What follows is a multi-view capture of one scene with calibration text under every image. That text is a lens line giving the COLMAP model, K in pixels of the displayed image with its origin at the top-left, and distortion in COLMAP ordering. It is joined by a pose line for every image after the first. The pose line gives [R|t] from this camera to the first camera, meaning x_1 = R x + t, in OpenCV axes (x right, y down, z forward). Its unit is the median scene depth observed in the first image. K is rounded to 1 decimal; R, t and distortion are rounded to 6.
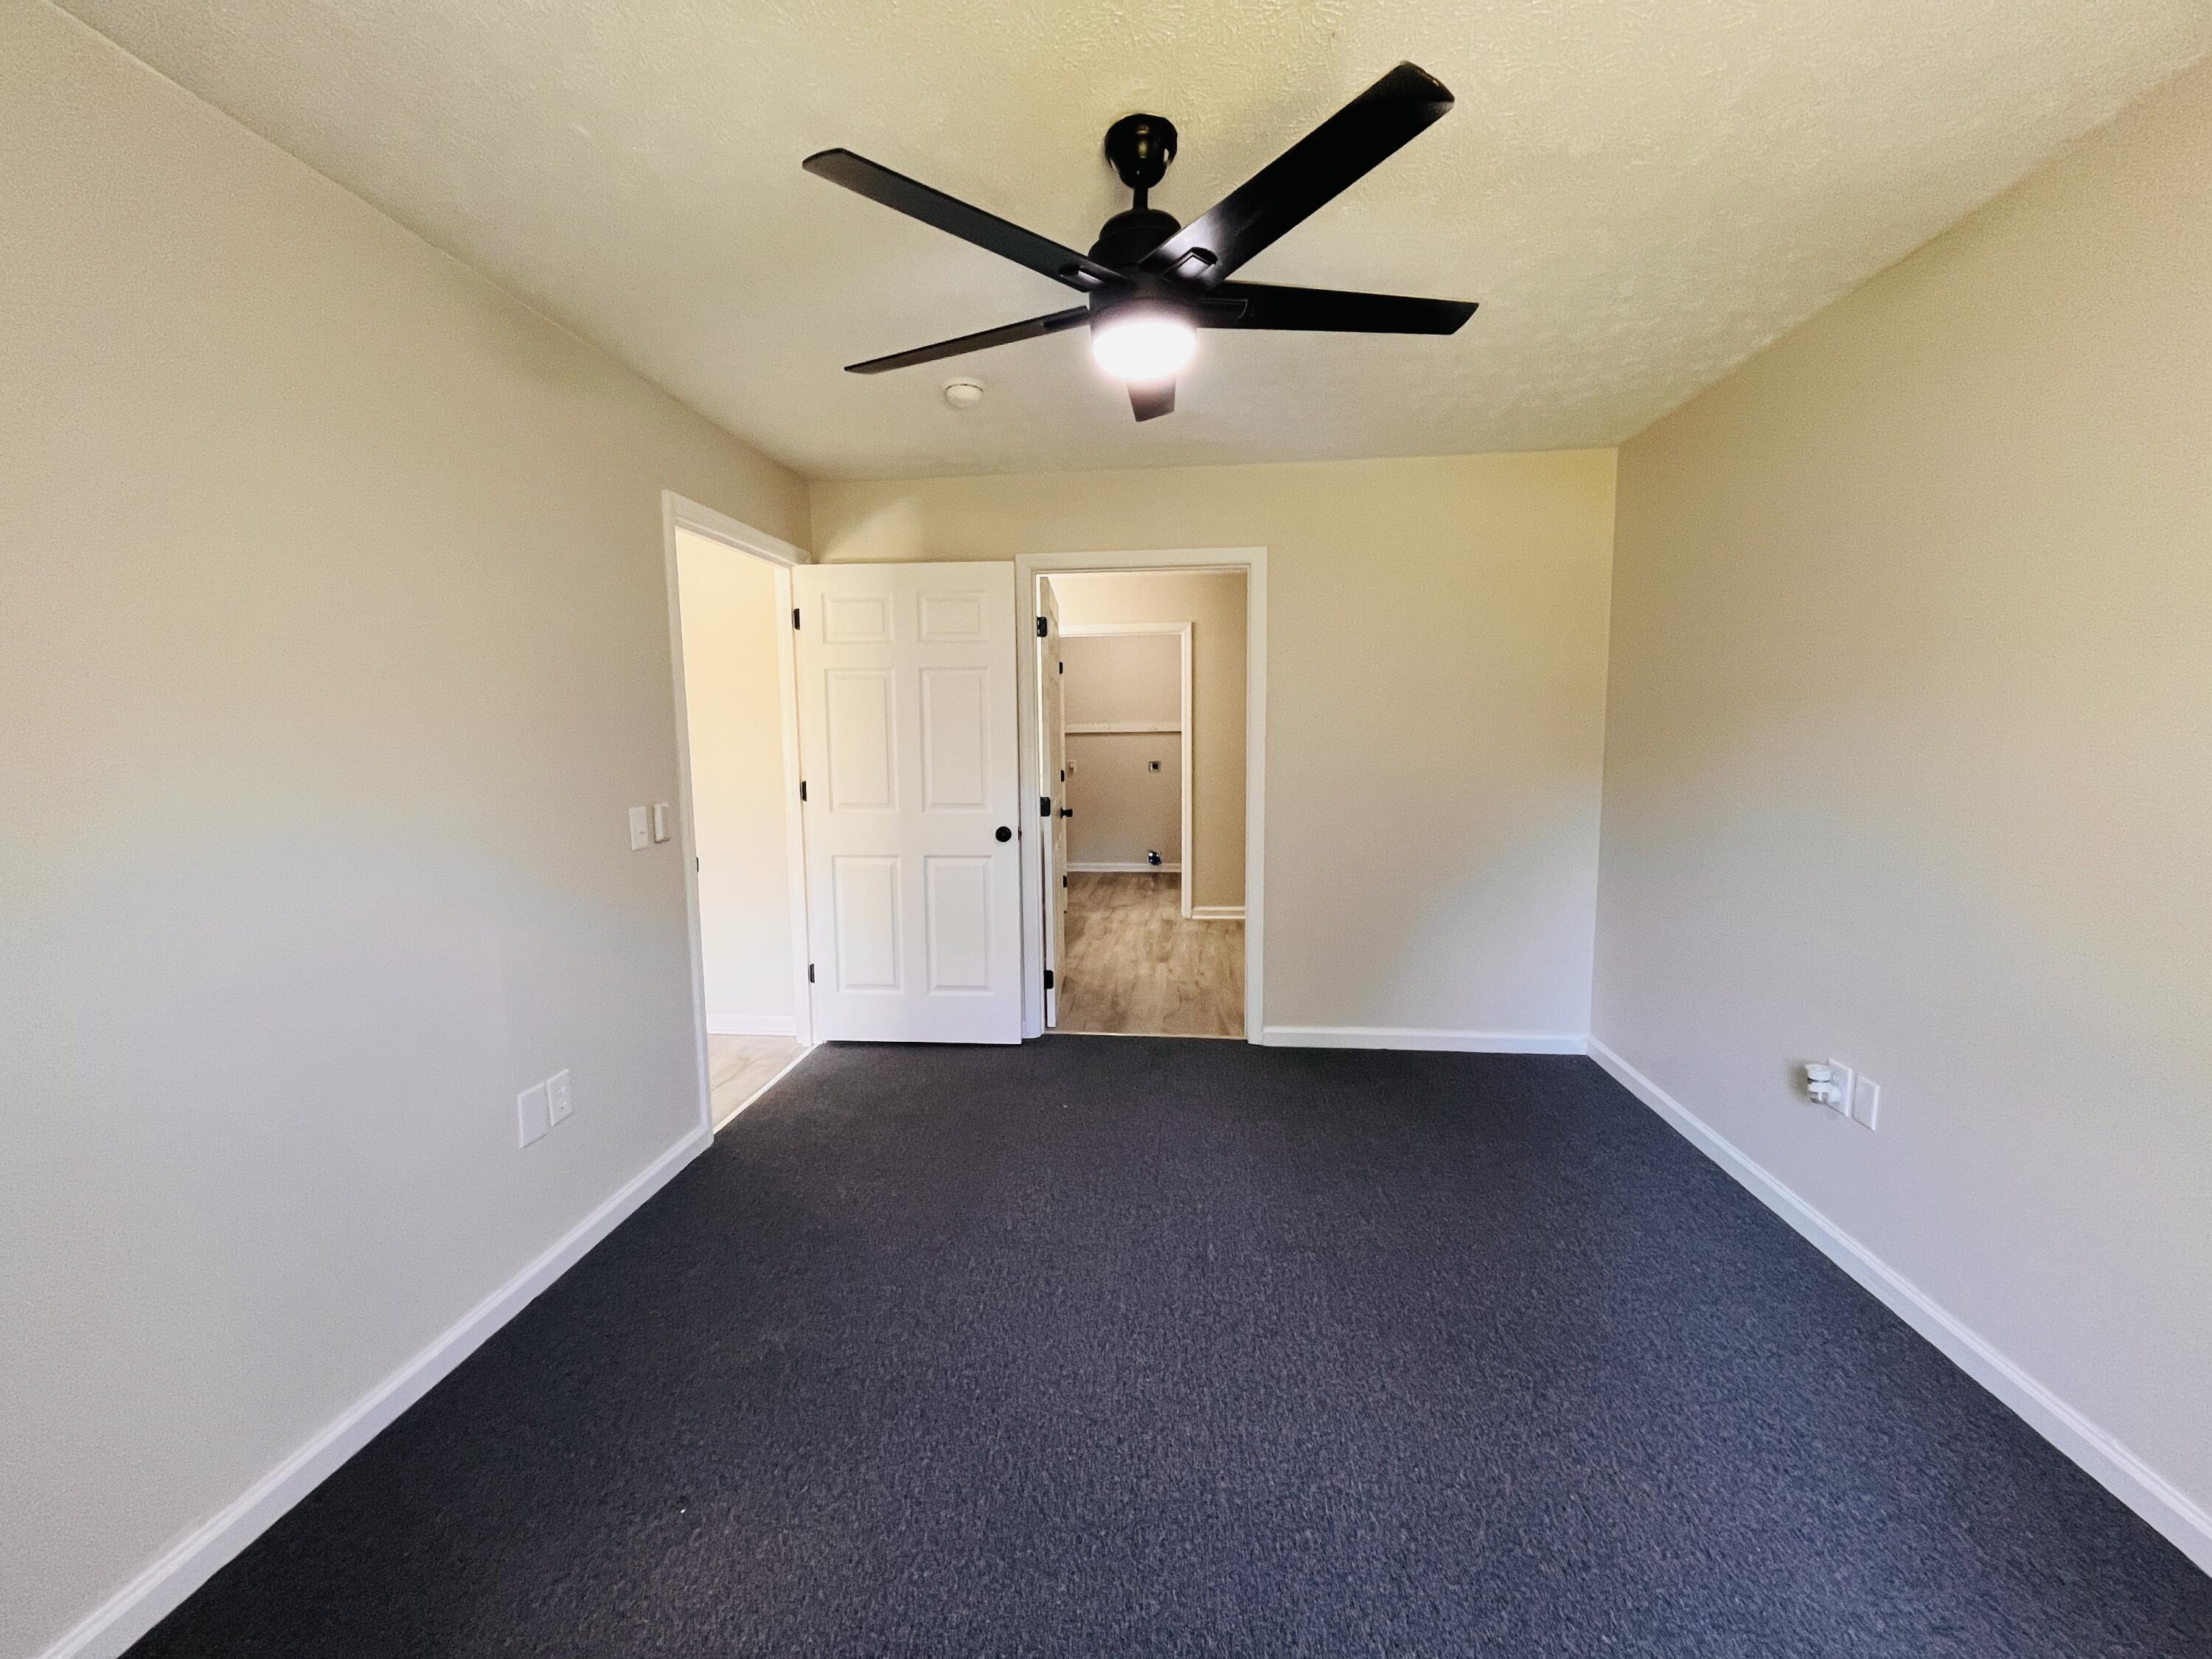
lens RADIAL K [[890.5, 0, 1106.6], [0, 890.5, 823.0], [0, 0, 1]] dist [-0.004975, -0.000136]
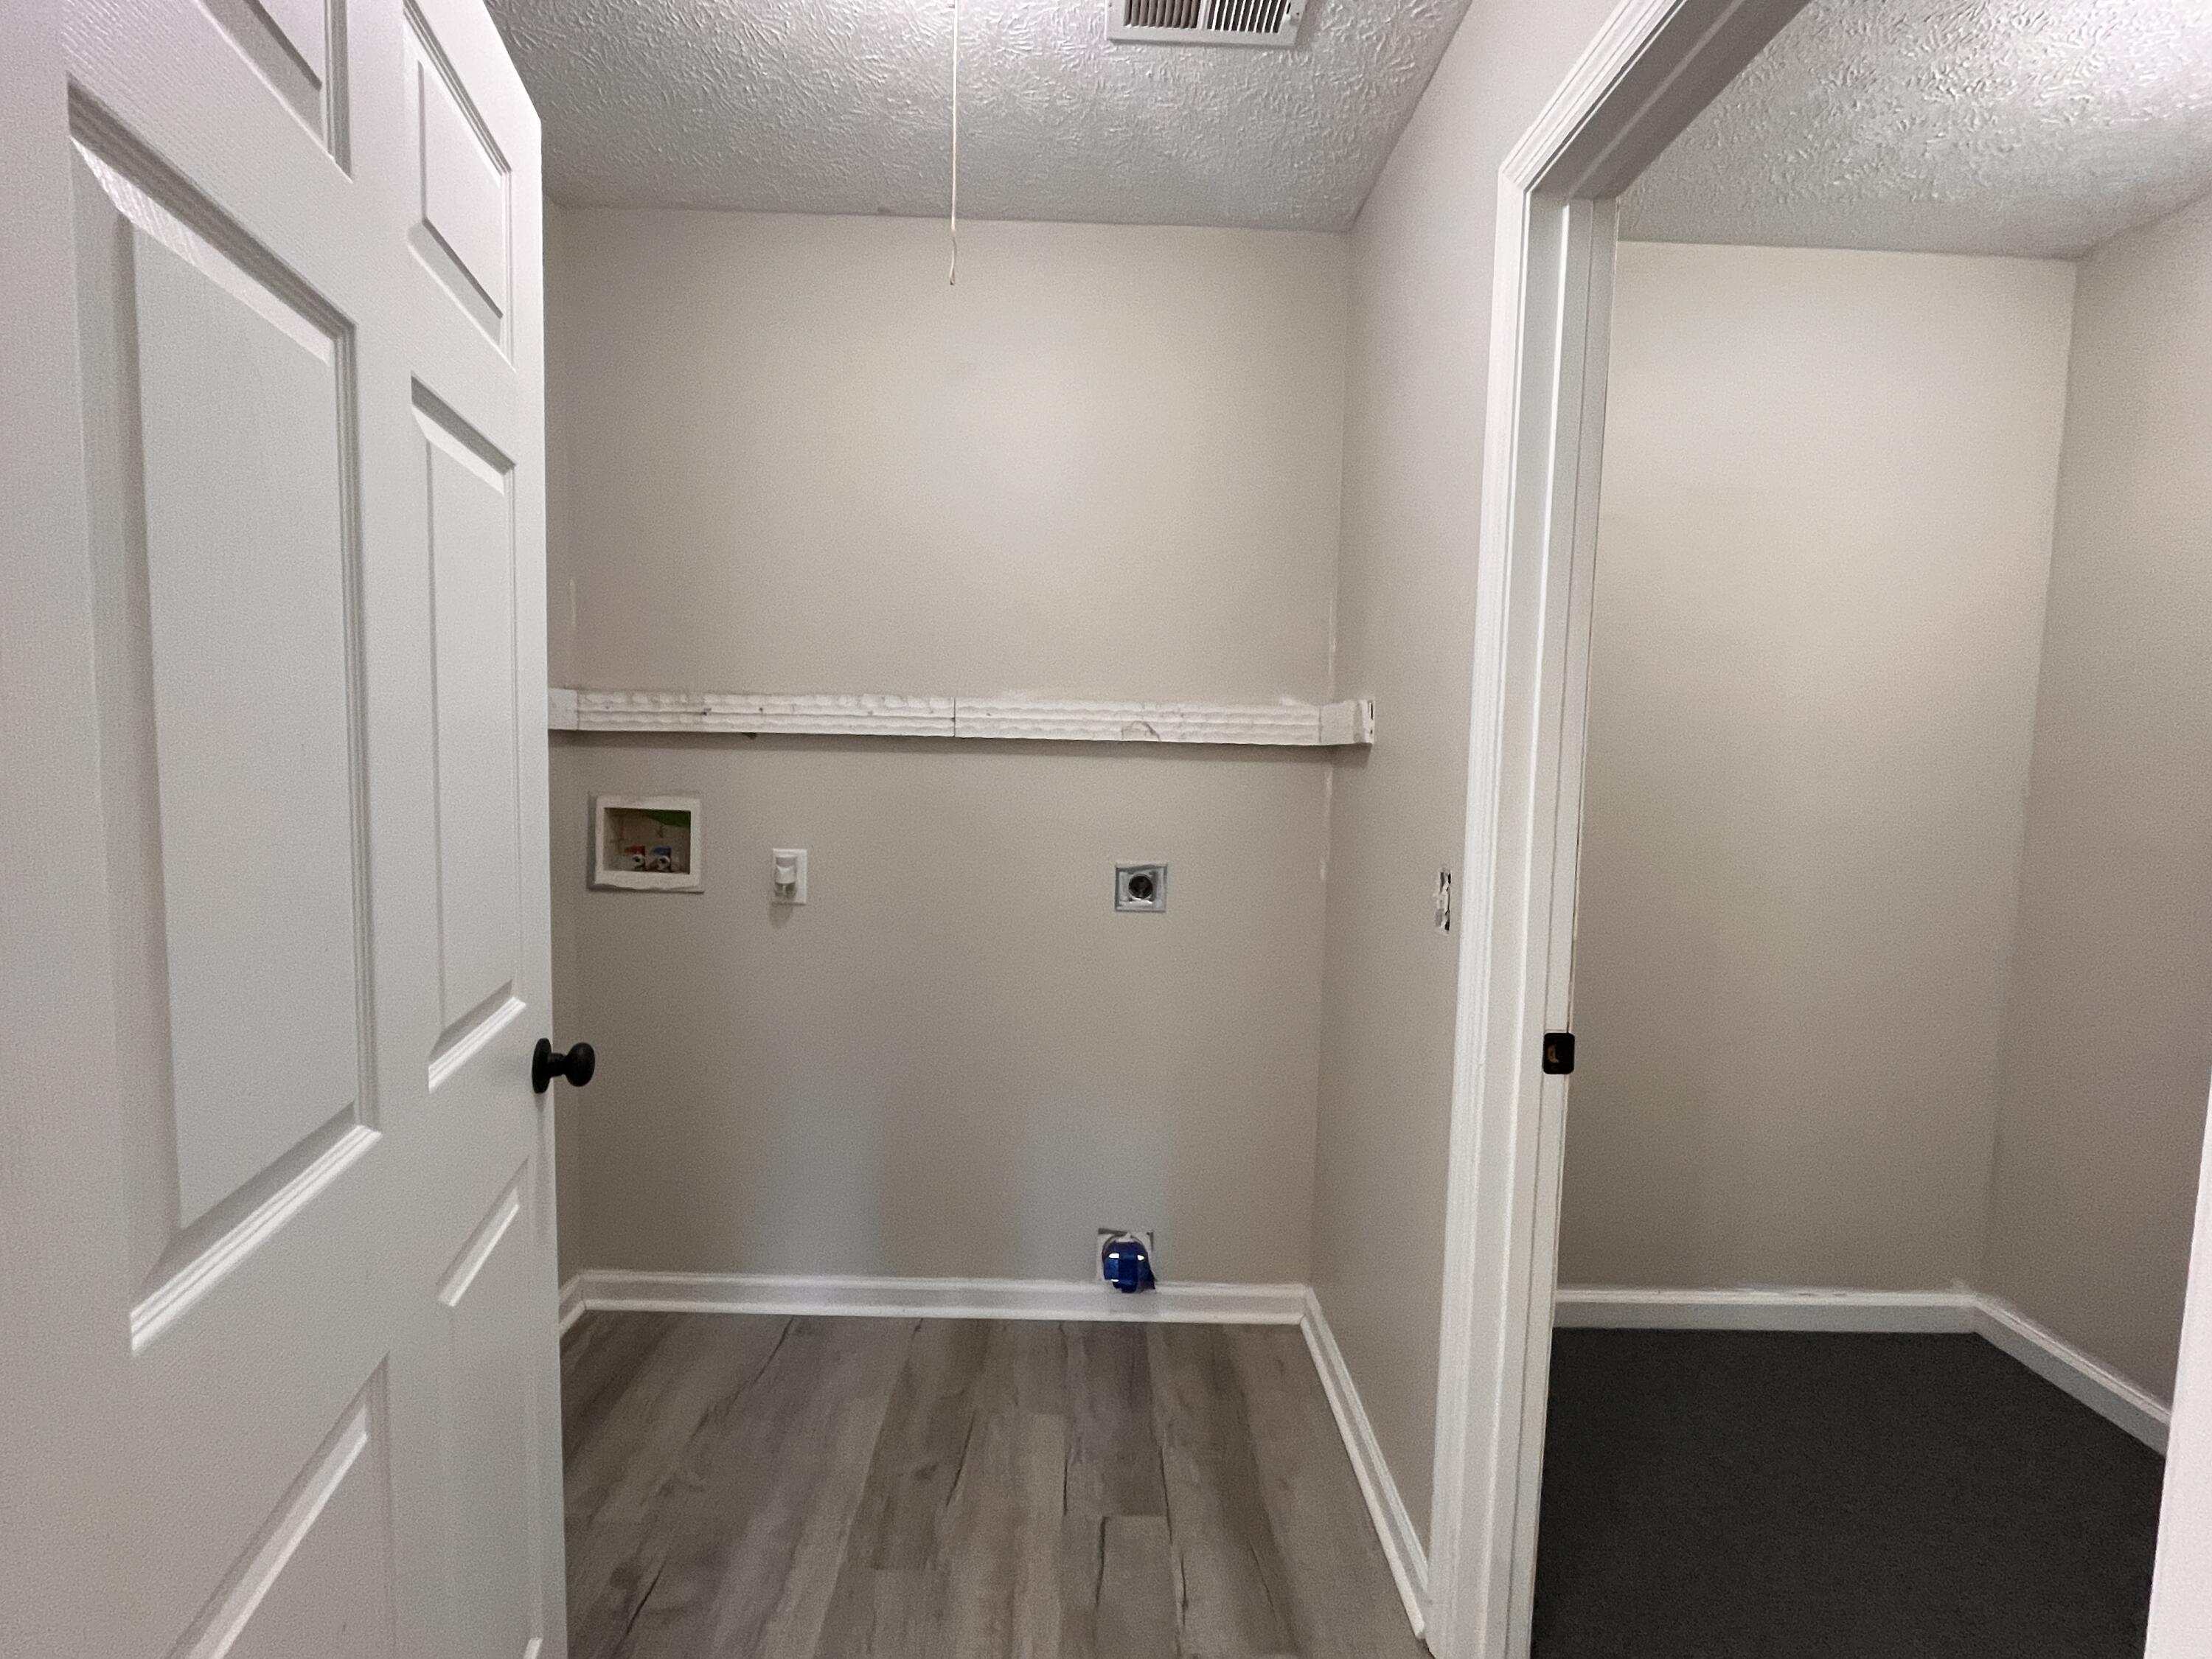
lens RADIAL K [[1031.0, 0, 1054.2], [0, 1031.0, 832.5], [0, 0, 1]] dist [-0.000763, 0.000328]
pose [[0.993991, 0.028886, 0.105583, 0.002027], [-0.026319, 0.999325, -0.025631, -0.086414], [-0.106252, 0.022698, 0.994080, 0.888012]]
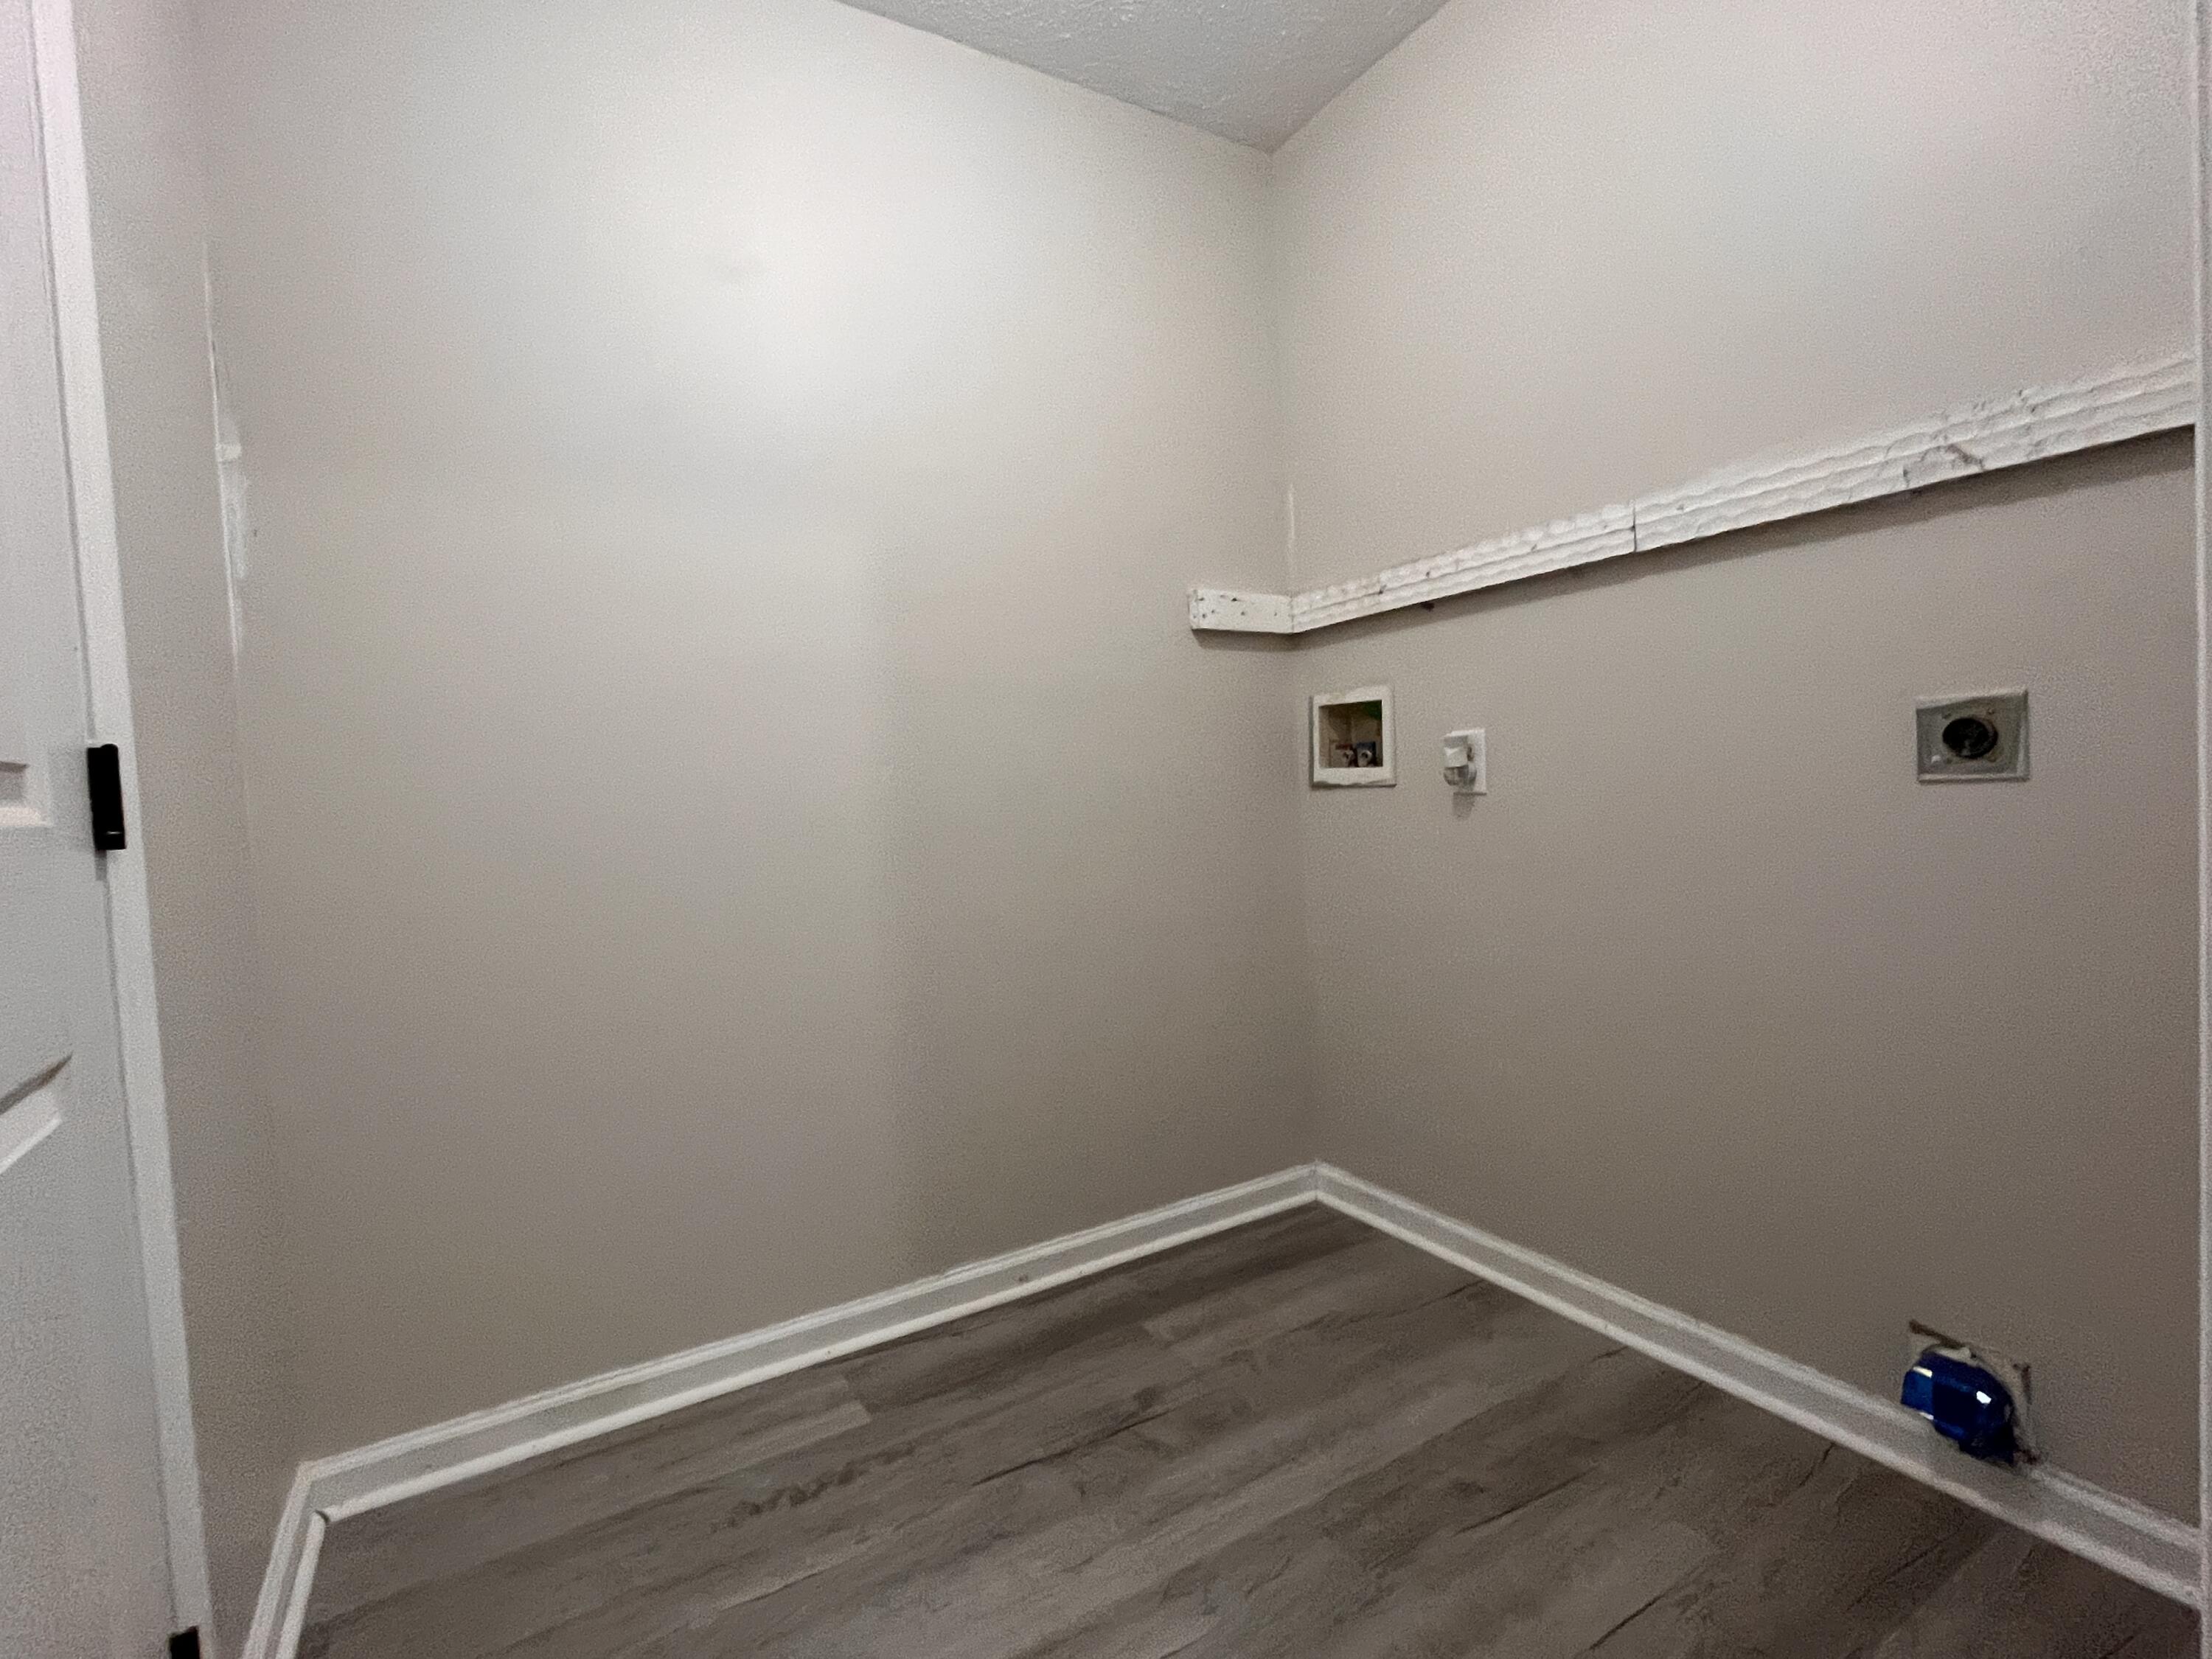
lens RADIAL K [[1031.0, 0, 1121.1], [0, 1031.0, 835.6], [0, 0, 1]] dist [-0.000763, 0.000328]
pose [[0.597594, 0.020721, -0.801531, 0.126915], [-0.041904, 0.999107, -0.005414, -0.051999], [0.800703, 0.036822, 0.597928, 0.980304]]
